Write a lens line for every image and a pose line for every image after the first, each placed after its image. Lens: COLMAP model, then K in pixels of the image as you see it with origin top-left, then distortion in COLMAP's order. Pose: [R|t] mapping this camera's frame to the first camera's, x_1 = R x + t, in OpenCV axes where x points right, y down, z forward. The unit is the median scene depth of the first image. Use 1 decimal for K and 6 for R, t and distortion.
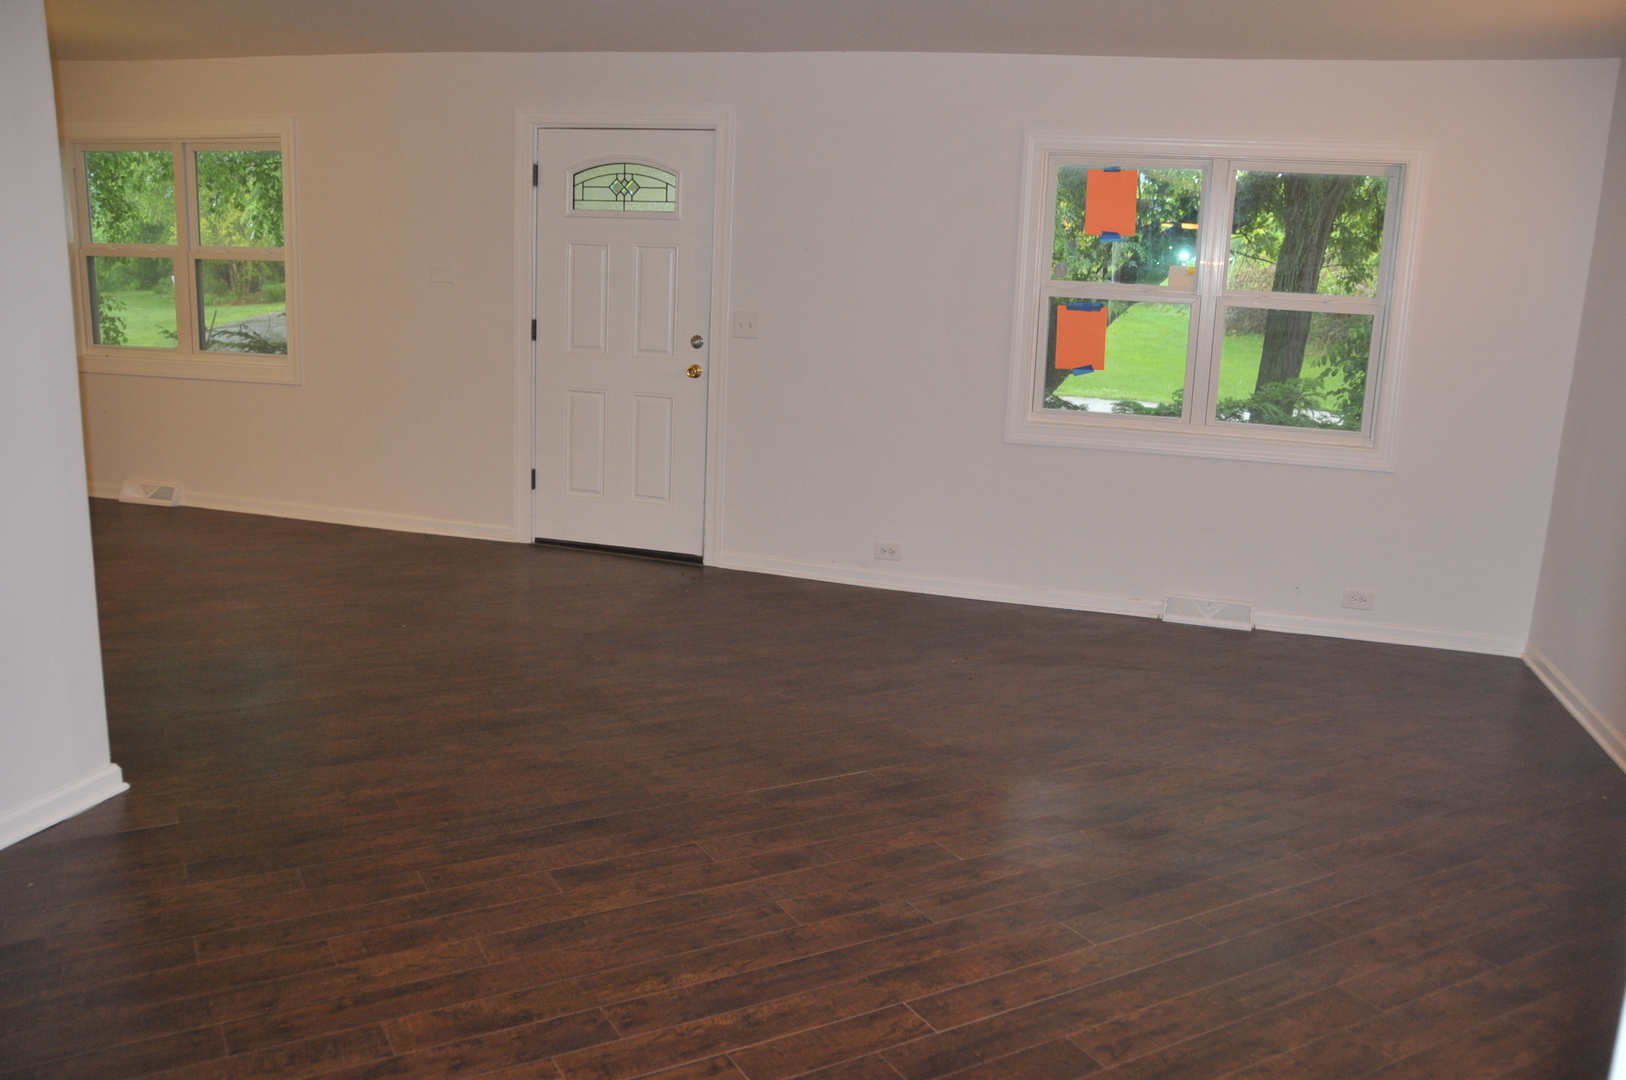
lens RADIAL K [[1320.9, 0, 813.0], [0, 1320.9, 540.0], [0, 0, 1]] dist [-0.130865, 0.118849]
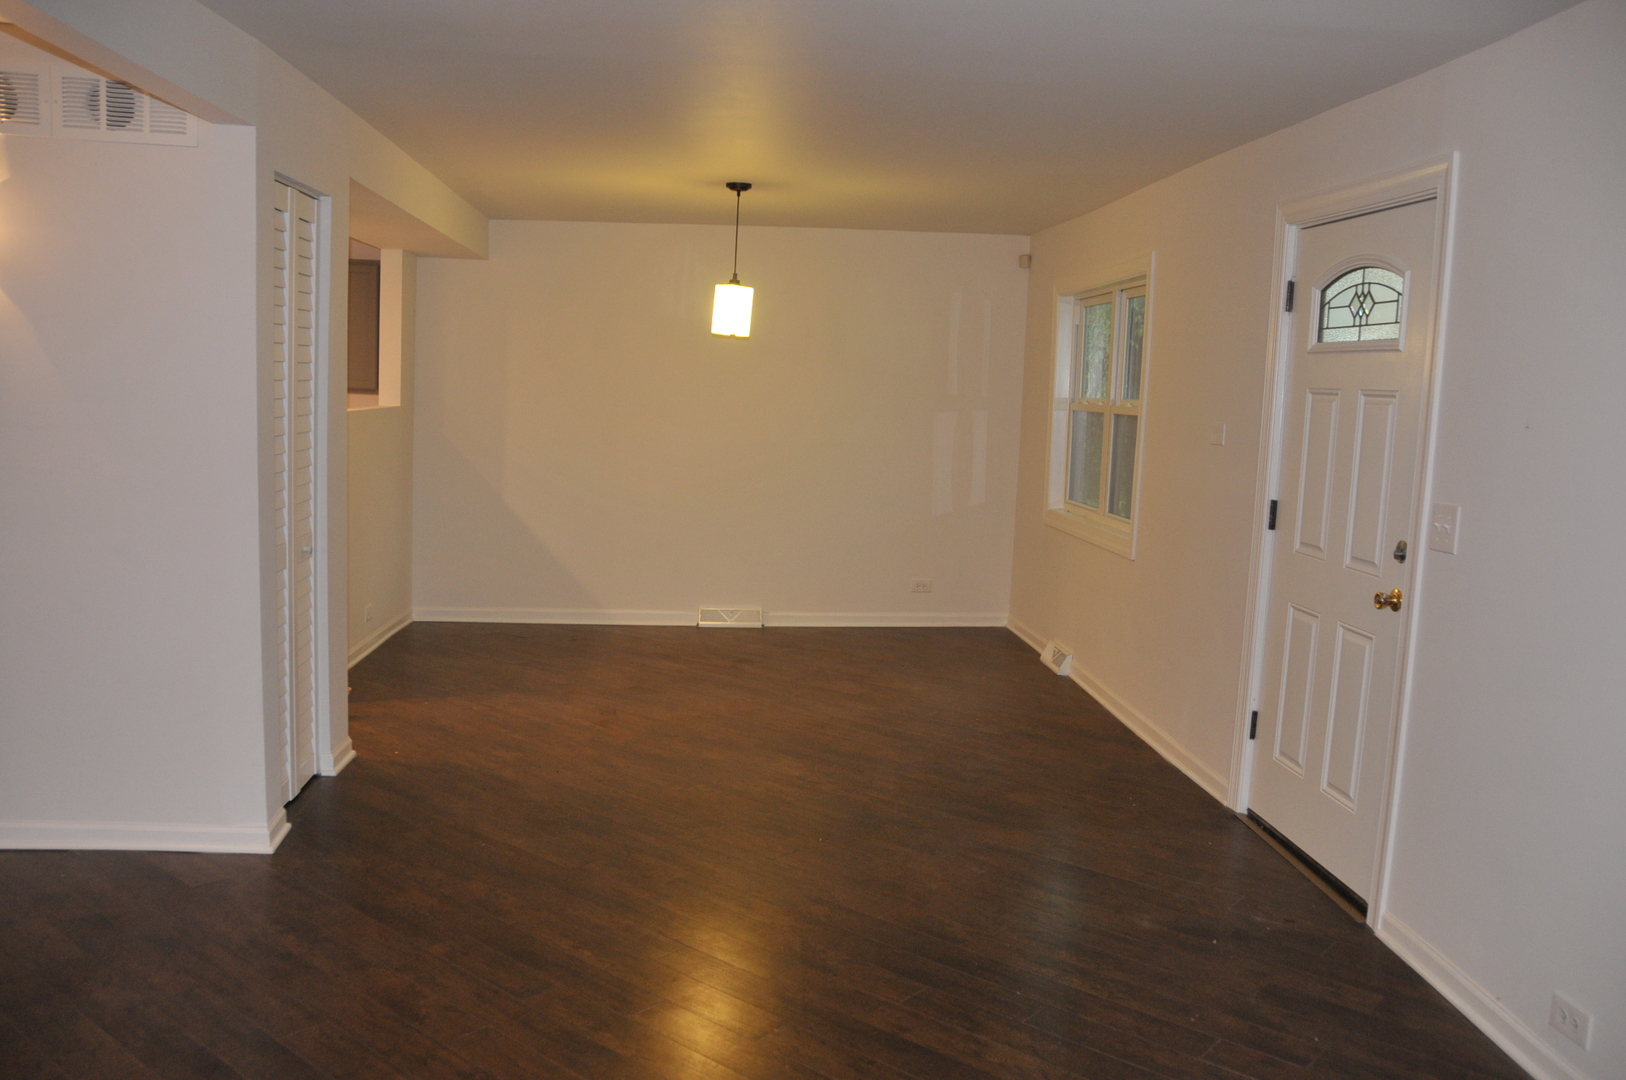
lens RADIAL K [[1320.9, 0, 813.0], [0, 1320.9, 540.0], [0, 0, 1]] dist [-0.130865, 0.118849]
pose [[0.352203, 0.086802, -0.931890, 0.365818], [-0.217274, 0.976071, 0.008799, -0.103364], [0.910354, 0.199377, 0.362634, 0.545483]]
